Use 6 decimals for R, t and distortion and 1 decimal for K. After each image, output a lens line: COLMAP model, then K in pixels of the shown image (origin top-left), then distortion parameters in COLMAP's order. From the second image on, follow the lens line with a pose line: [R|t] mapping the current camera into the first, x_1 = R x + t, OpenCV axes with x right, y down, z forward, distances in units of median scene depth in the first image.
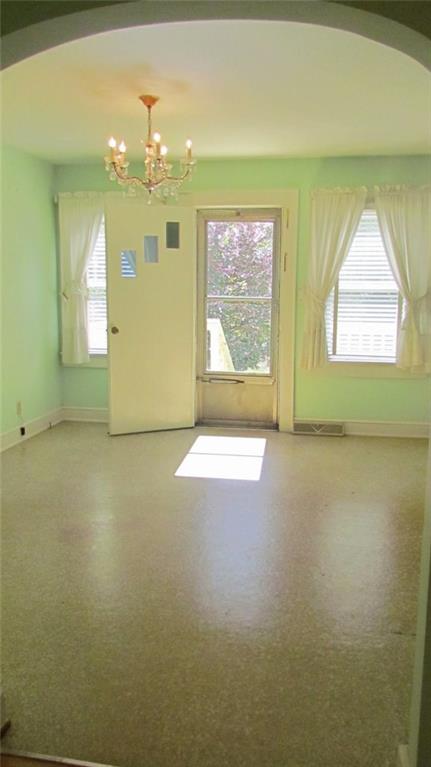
lens RADIAL K [[641.1, 0, 216.5], [0, 641.1, 388.7], [0, 0, 1]] dist [-0.010928, -0.000237]
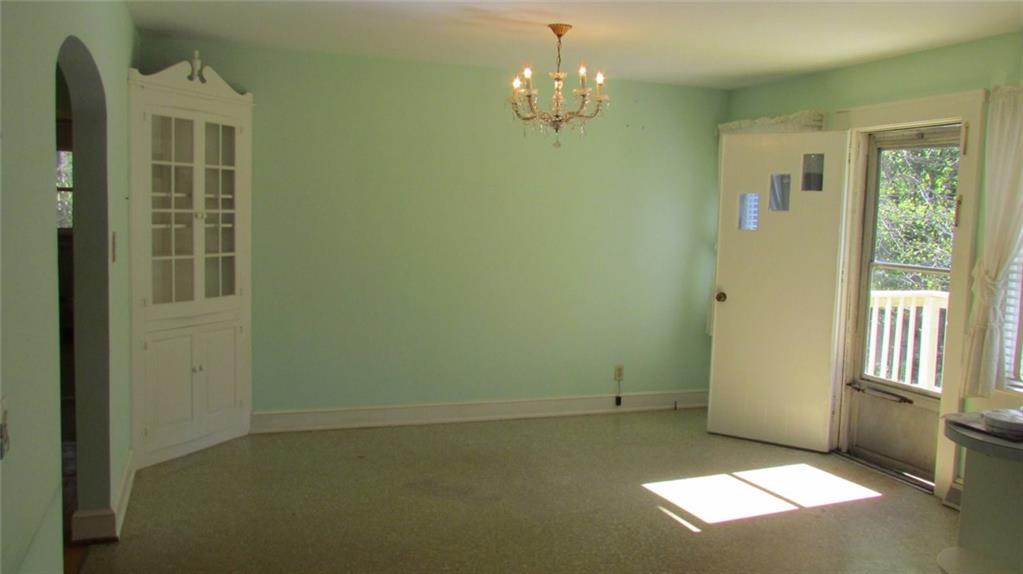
lens RADIAL K [[855.1, 0, 503.3], [0, 855.1, 288.5], [0, 0, 1]] dist [-0.010928, -0.000237]
pose [[0.500634, 0.087760, -0.861199, 0.586121], [-0.171996, 0.985098, 0.000400, -0.055424], [0.848400, 0.147923, 0.508268, 0.253770]]
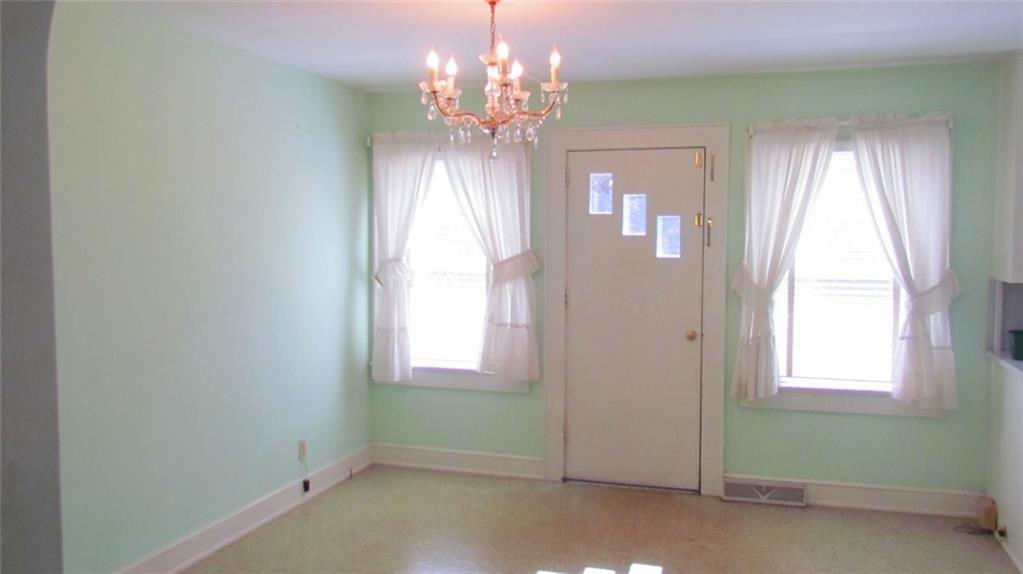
lens RADIAL K [[849.9, 0, 511.5], [0, 849.9, 287.0], [0, 0, 1]] dist [0.003830, 0.000071]
pose [[0.993547, 0.006567, -0.113228, 0.005903], [-0.018357, 0.994471, -0.103398, -0.049739], [0.111923, 0.104809, 0.988174, 0.131490]]
